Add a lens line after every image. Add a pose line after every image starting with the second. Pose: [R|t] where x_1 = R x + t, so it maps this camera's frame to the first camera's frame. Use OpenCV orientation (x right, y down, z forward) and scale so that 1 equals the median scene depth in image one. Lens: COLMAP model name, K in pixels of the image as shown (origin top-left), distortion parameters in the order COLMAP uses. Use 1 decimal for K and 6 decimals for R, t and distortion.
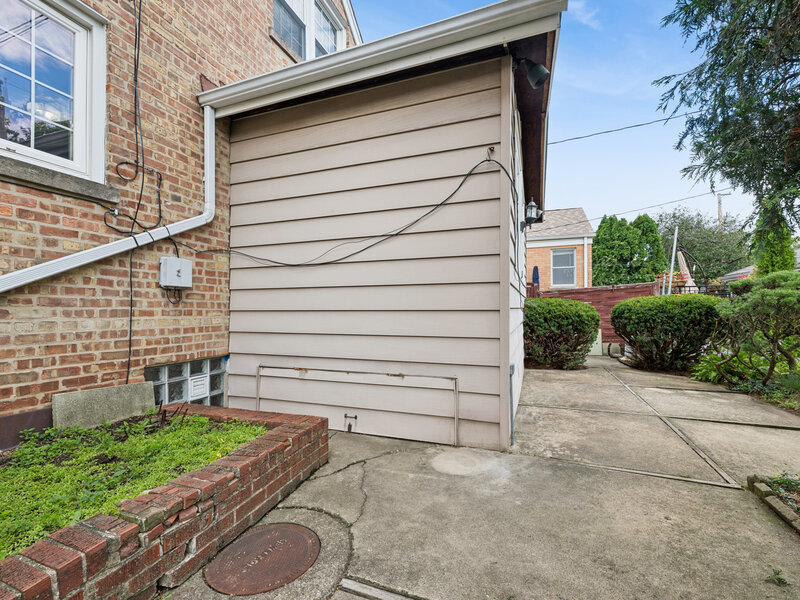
lens RADIAL K [[354.8, 0, 403.3], [0, 354.8, 306.0], [0, 0, 1]] dist [-0.000328, 0.001030]
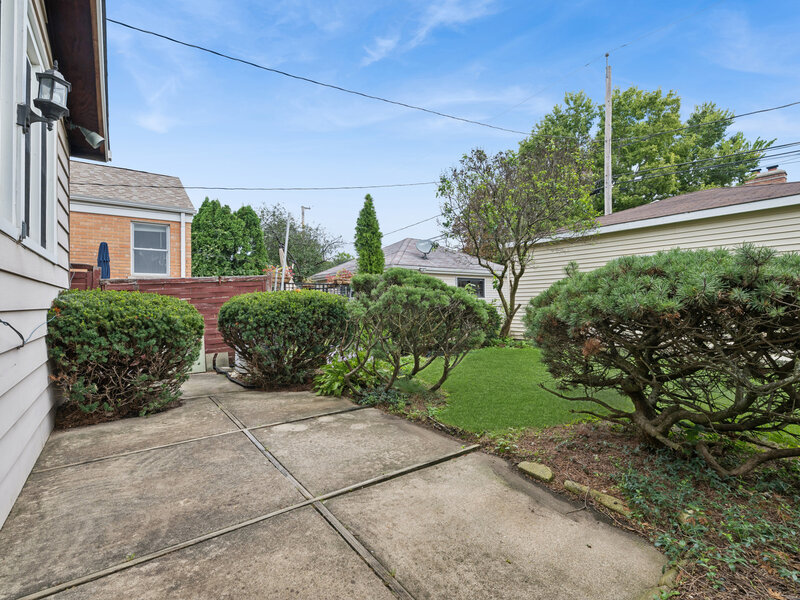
lens RADIAL K [[374.3, 0, 403.0], [0, 374.3, 302.0], [0, 0, 1]] dist [0.003563, 0.000911]
pose [[0.537654, 0.002209, 0.843163, 0.147780], [-0.000176, 0.999997, -0.002507, -0.002444], [-0.843165, 0.001200, 0.537653, 0.279132]]
